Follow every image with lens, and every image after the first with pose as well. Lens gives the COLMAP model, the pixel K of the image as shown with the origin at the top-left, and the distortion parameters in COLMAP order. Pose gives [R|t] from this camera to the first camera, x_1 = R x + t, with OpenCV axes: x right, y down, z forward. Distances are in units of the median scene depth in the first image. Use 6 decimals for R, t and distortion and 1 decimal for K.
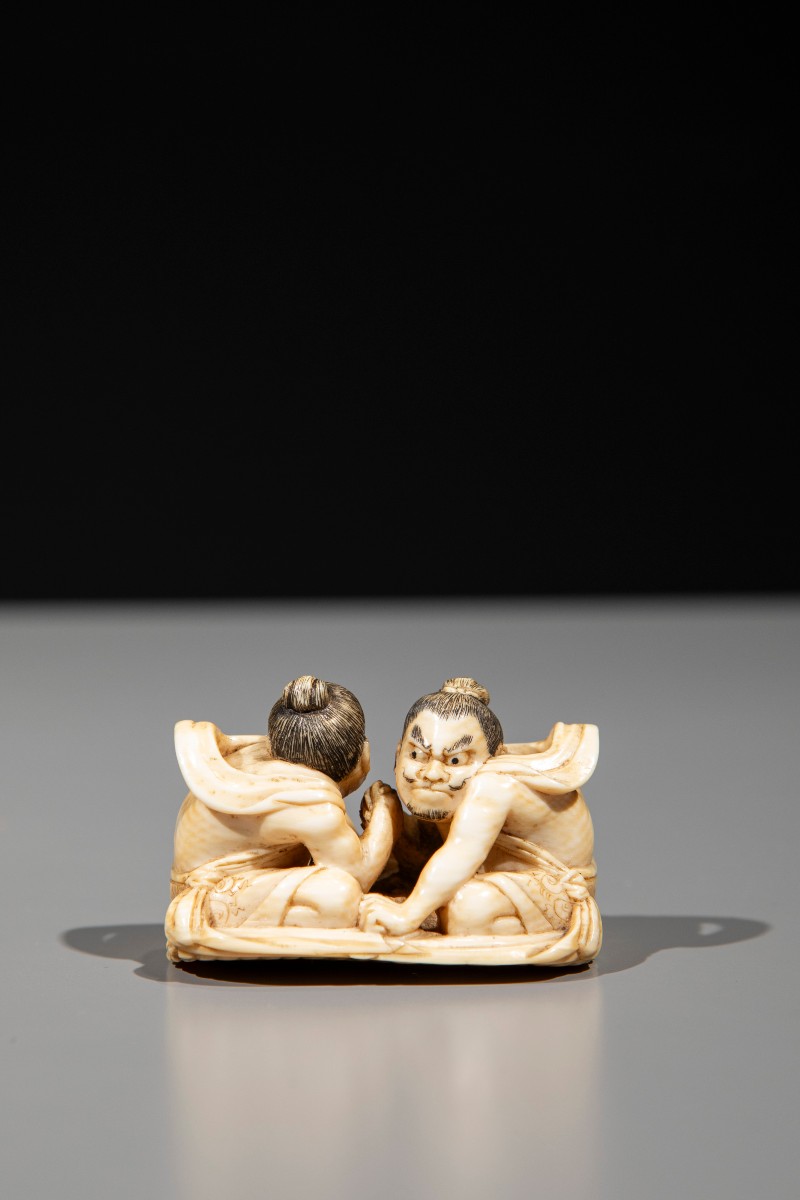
lens RADIAL K [[2396.1, 0, 400.0], [0, 2396.1, 600.0], [0, 0, 1]] dist [0.183415, 0.006020]
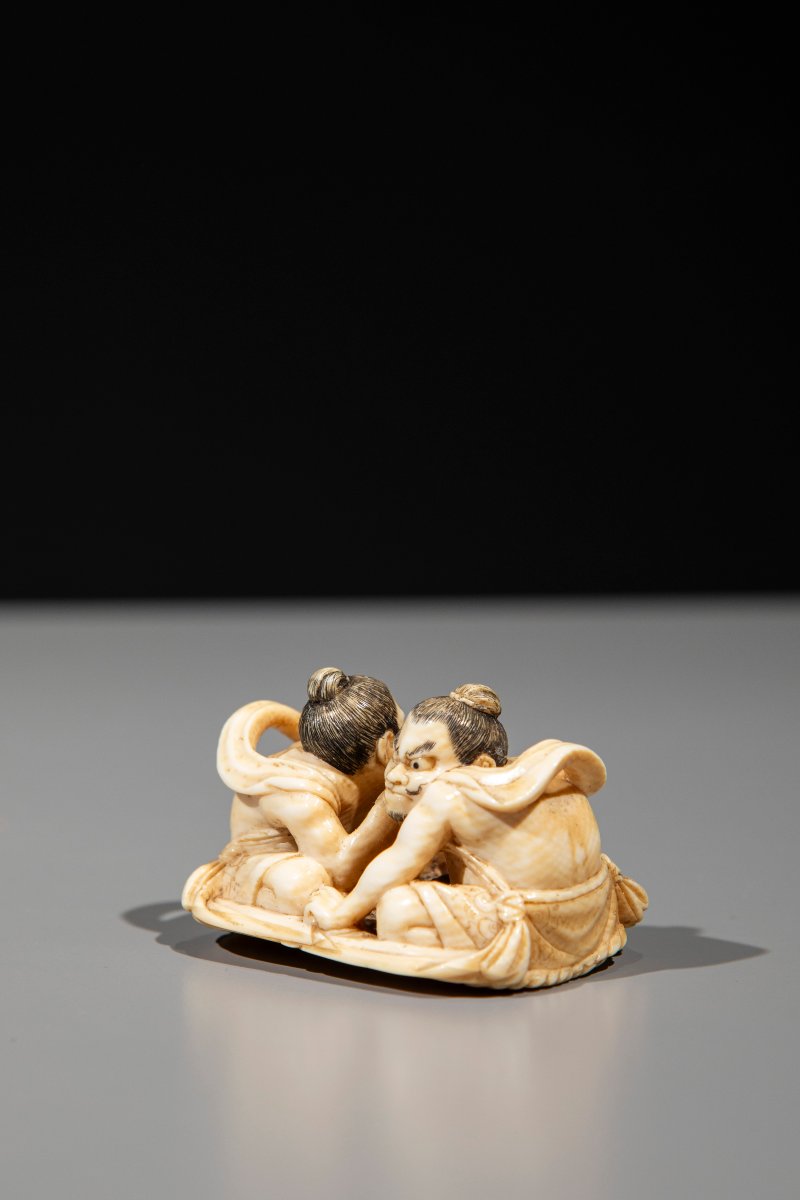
lens RADIAL K [[2396.1, 0, 400.0], [0, 2396.1, 600.0], [0, 0, 1]] dist [0.183415, 0.006020]
pose [[0.841301, 0.074210, -0.535448, 0.545275], [-0.068909, 0.997174, 0.029931, -0.030592], [0.536156, 0.011717, 0.844038, 0.157643]]
